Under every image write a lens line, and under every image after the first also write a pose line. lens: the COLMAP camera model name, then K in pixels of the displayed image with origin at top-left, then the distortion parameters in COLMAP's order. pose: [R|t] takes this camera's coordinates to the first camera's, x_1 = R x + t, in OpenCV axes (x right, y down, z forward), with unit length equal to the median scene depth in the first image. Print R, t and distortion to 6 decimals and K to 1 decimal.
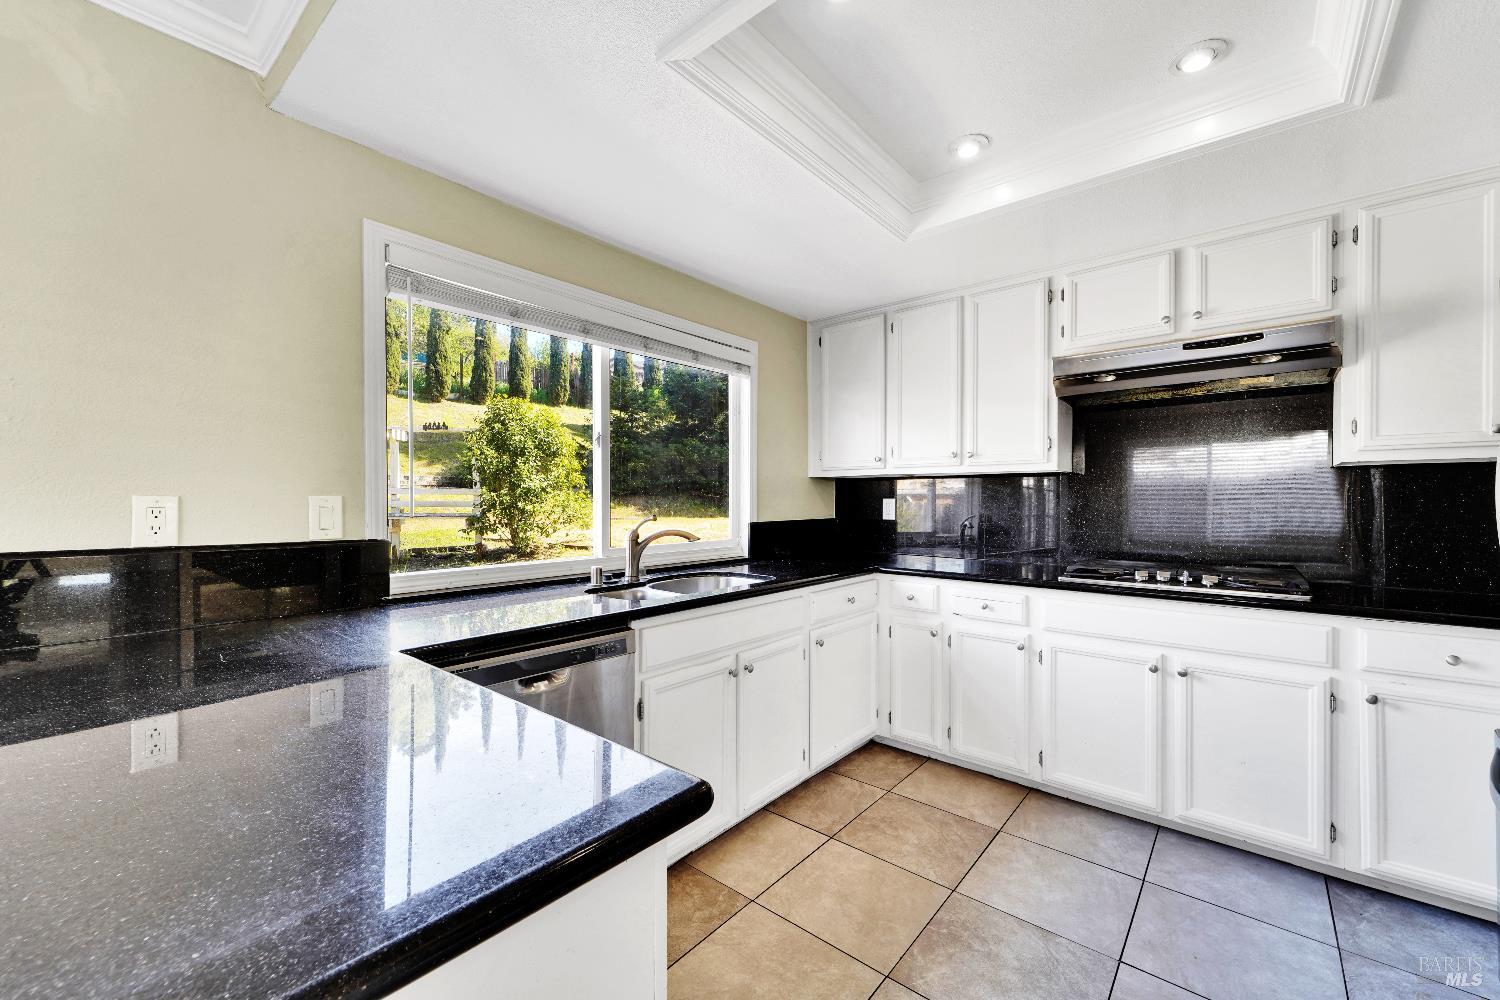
lens RADIAL K [[605.7, 0, 750.0], [0, 605.7, 500.0], [0, 0, 1]] dist [0.011284, 0.000003]
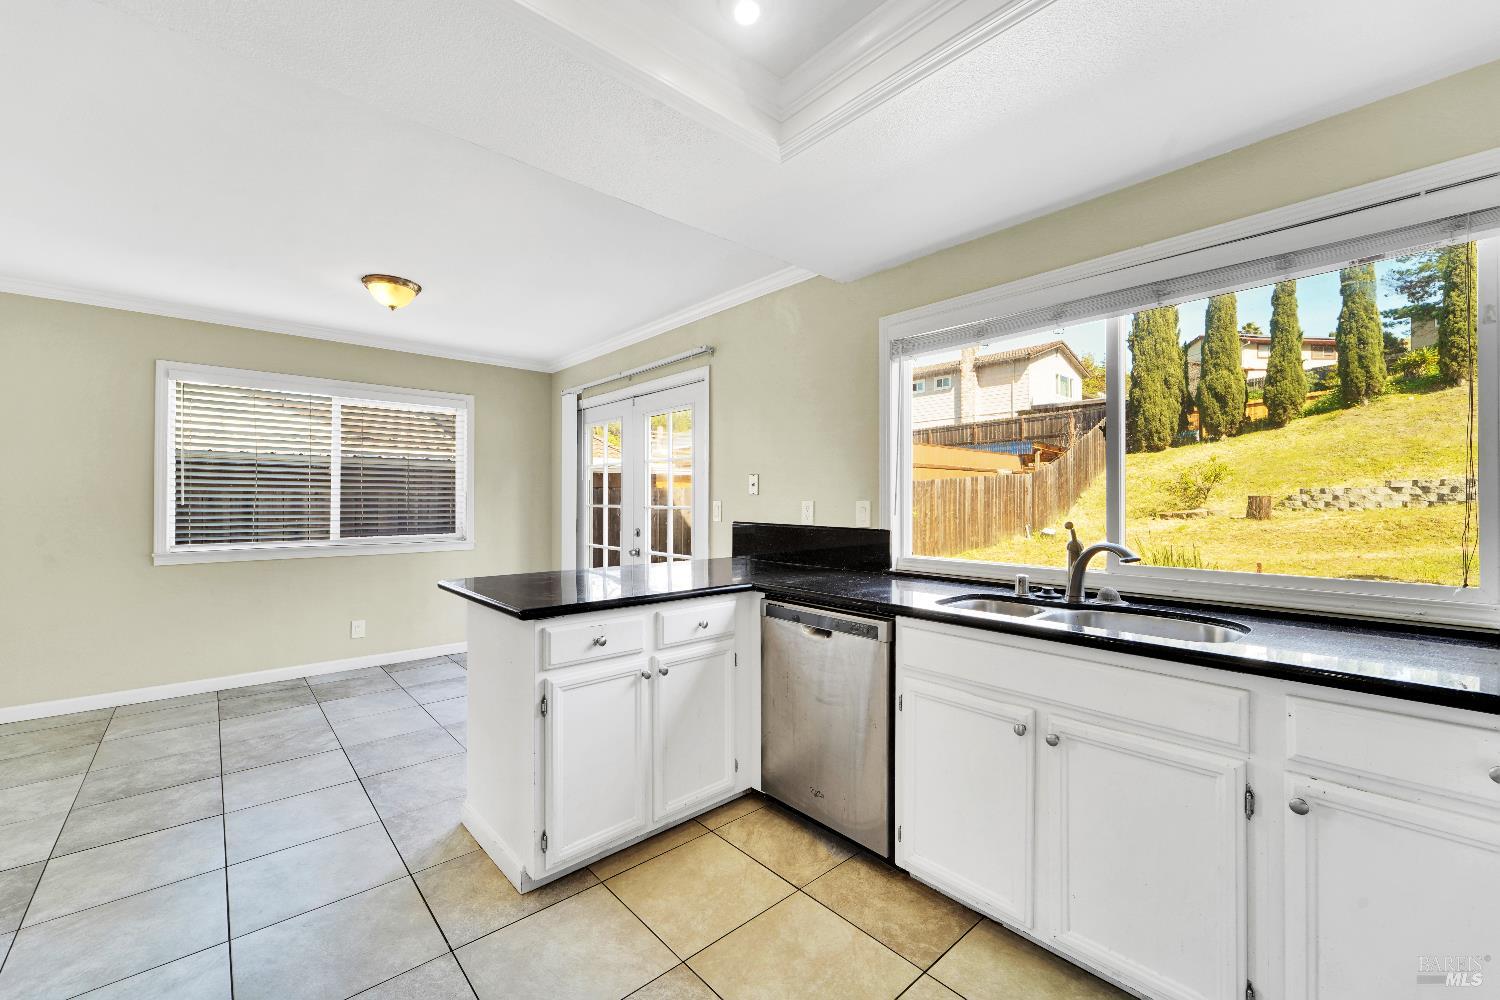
lens RADIAL K [[594.8, 0, 750.0], [0, 594.8, 500.0], [0, 0, 1]] dist [0.010482, 0.000048]
pose [[-0.133784, -0.008406, -0.990975, 0.653653], [-0.003183, 0.999963, -0.008052, 0.002295], [0.991005, 0.002077, -0.133806, 0.647947]]
